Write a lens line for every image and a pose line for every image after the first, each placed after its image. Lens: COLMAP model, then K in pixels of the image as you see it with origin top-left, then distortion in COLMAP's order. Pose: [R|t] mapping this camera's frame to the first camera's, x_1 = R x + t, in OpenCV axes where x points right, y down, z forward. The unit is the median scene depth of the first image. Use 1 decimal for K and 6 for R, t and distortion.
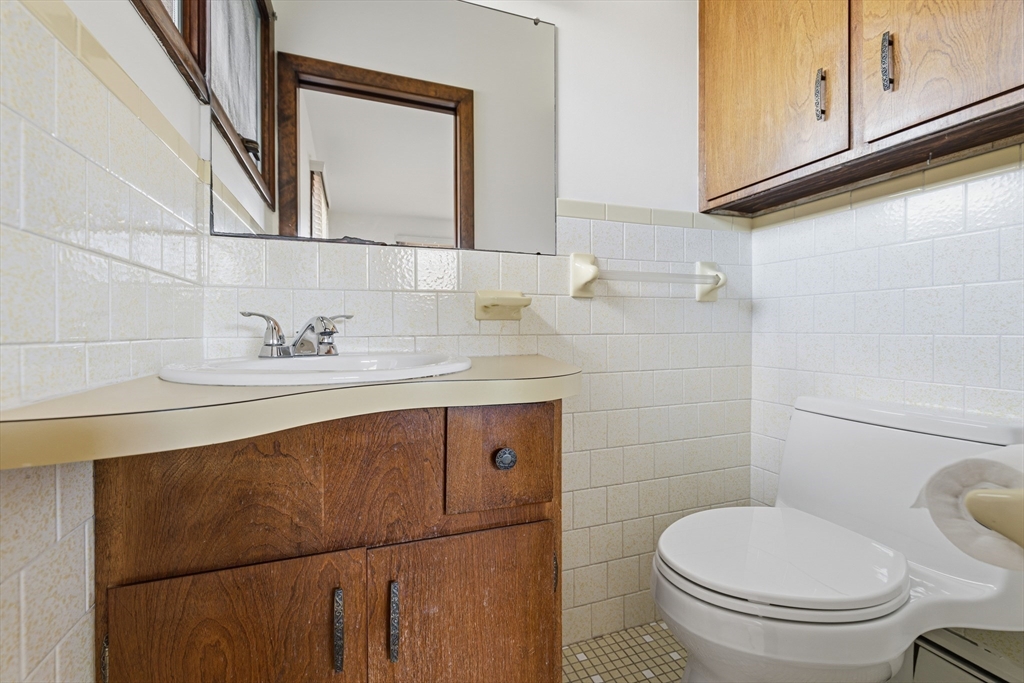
lens RADIAL K [[446.6, 0, 508.0], [0, 446.6, 331.4], [0, 0, 1]] dist [0.000748, 0.000242]
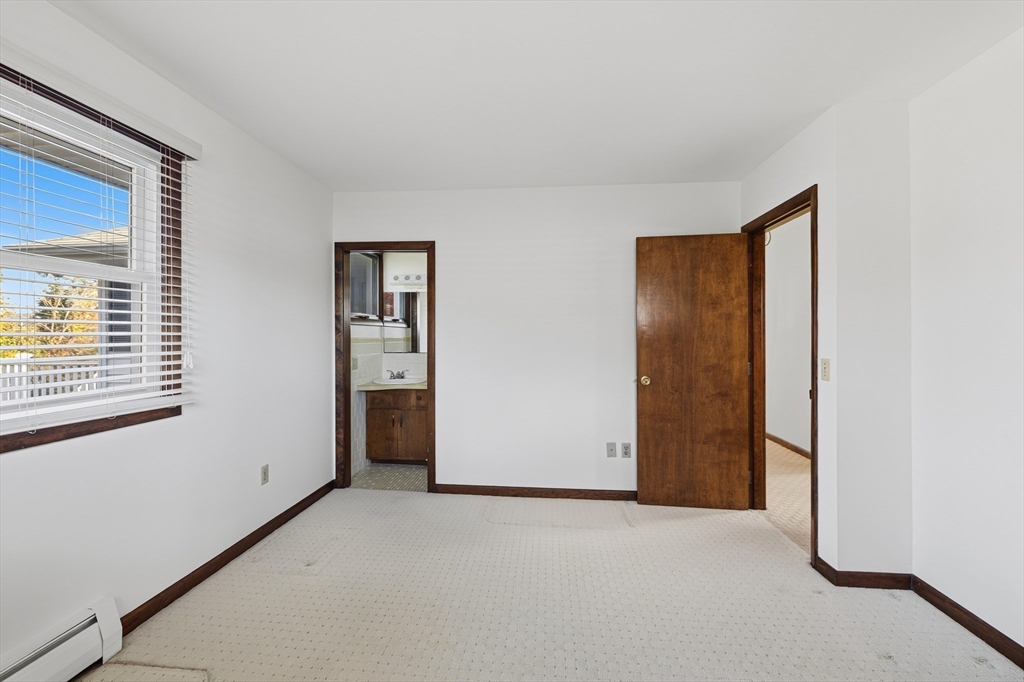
lens RADIAL K [[446.6, 0, 508.0], [0, 446.6, 330.9], [0, 0, 1]] dist [0.000748, 0.000242]
pose [[0.904469, -0.001506, -0.426538, 3.649580], [-0.002700, 0.999954, -0.009255, -0.572072], [0.426532, 0.009523, 0.904422, -3.931794]]
